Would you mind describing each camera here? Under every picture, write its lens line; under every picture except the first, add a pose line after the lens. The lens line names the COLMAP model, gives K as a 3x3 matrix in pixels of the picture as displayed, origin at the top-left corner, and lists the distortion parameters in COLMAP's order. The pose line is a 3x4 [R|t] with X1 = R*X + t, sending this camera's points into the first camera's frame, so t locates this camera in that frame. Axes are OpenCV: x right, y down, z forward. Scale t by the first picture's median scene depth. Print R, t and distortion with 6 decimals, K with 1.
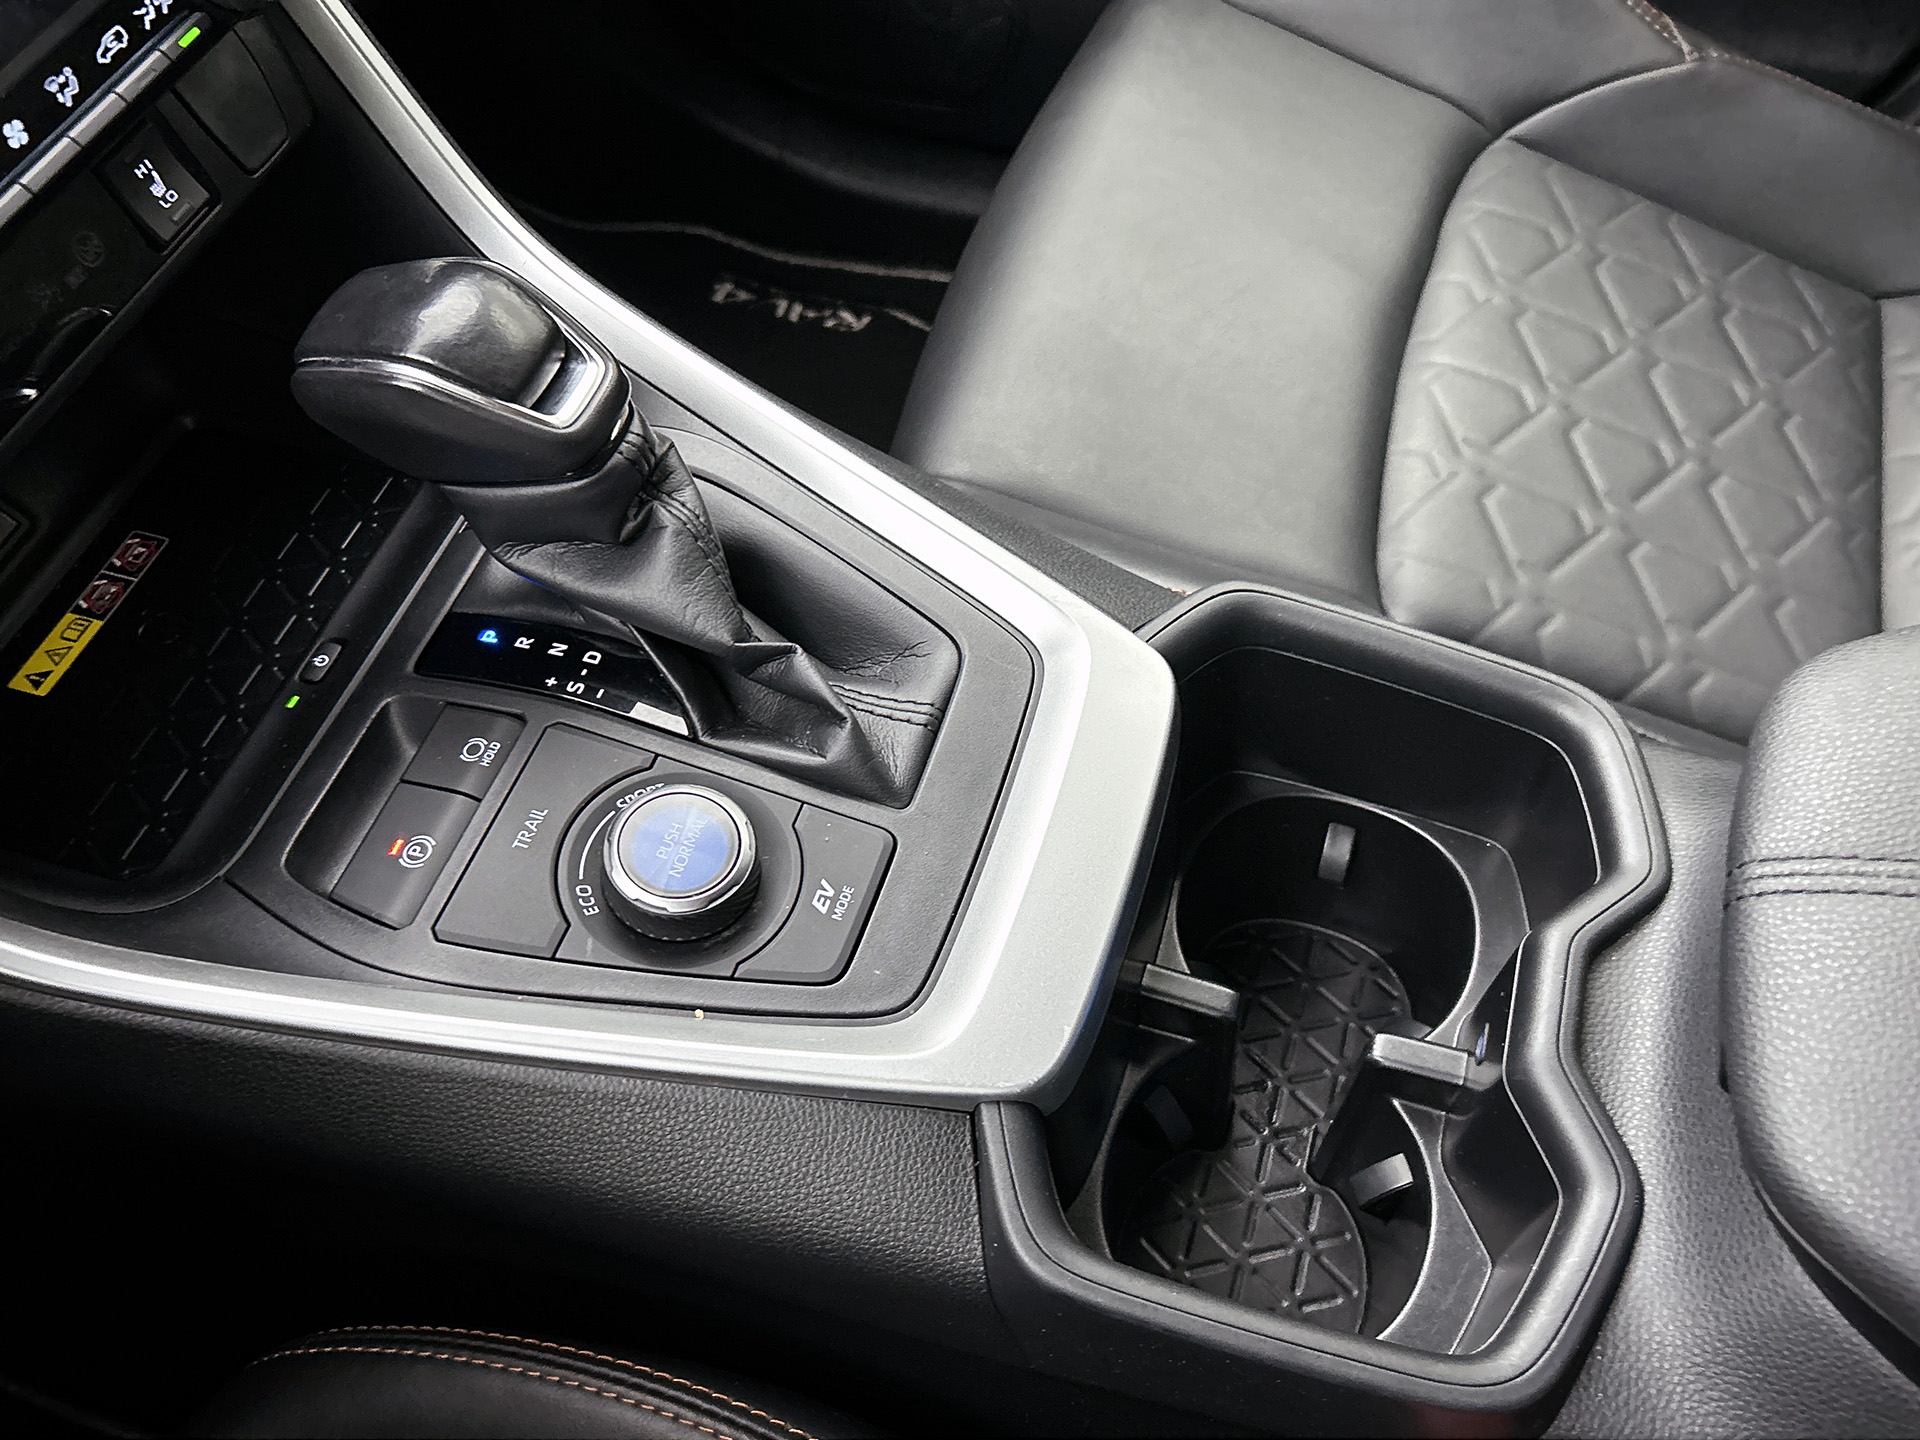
lens RADIAL K [[1662.4, 0, 960.6], [0, 1662.4, 732.0], [0, 0, 1]] dist [0.046824, -0.007150]
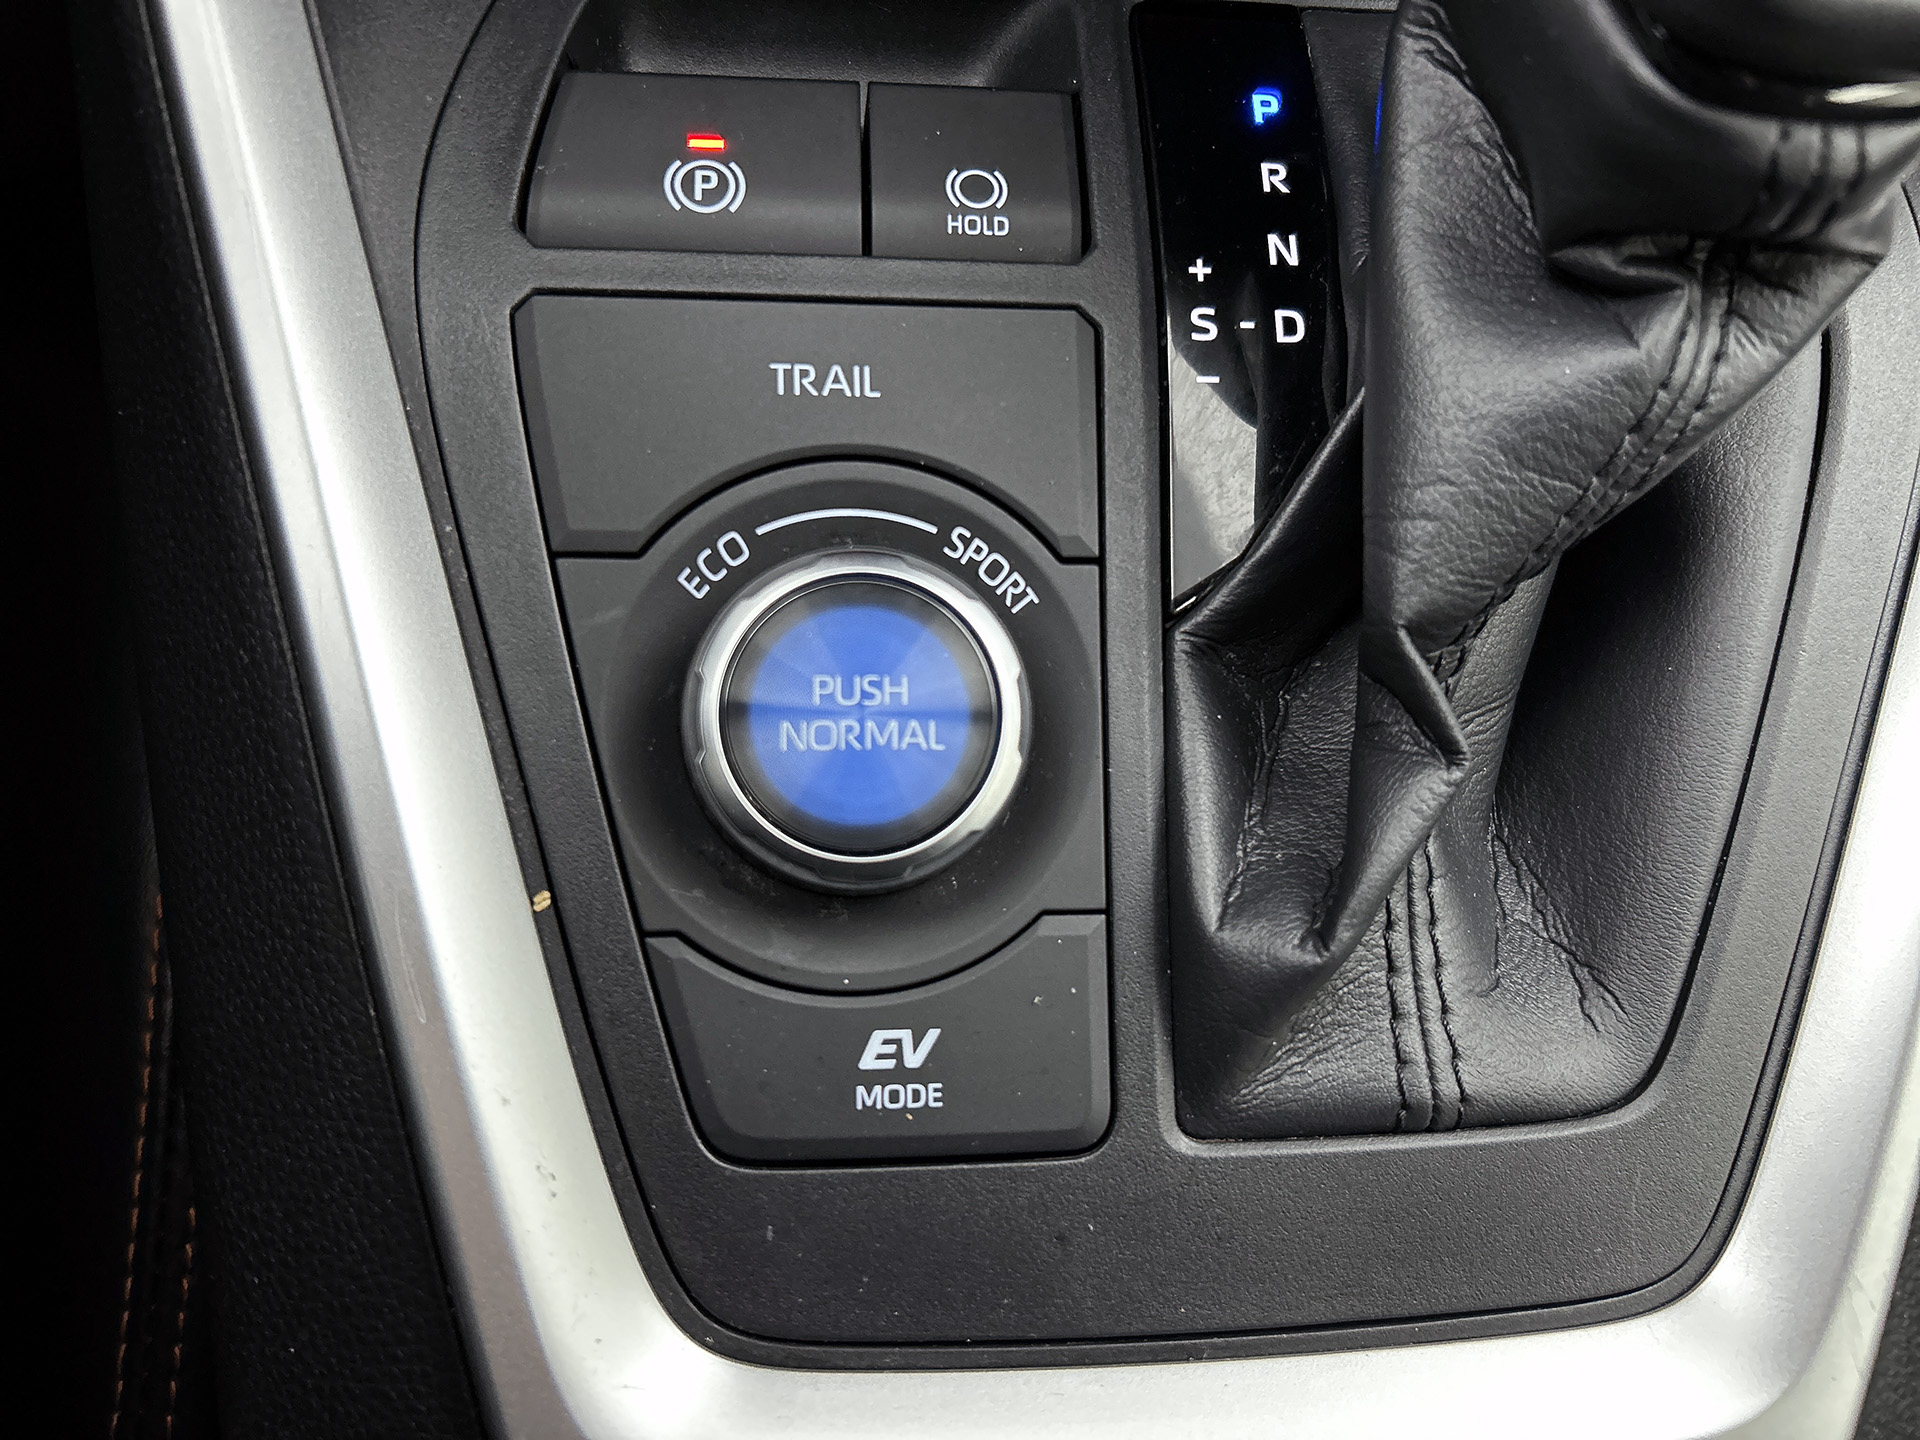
lens RADIAL K [[1443.0, 0, 1014.4], [0, 1443.0, 674.0], [0, 0, 1]] dist [0.026232, -0.035325]
pose [[0.325675, 0.933908, -0.147486, -0.102885], [-0.837763, 0.357348, 0.412863, -0.113425], [0.438280, -0.010900, 0.898773, 0.634224]]
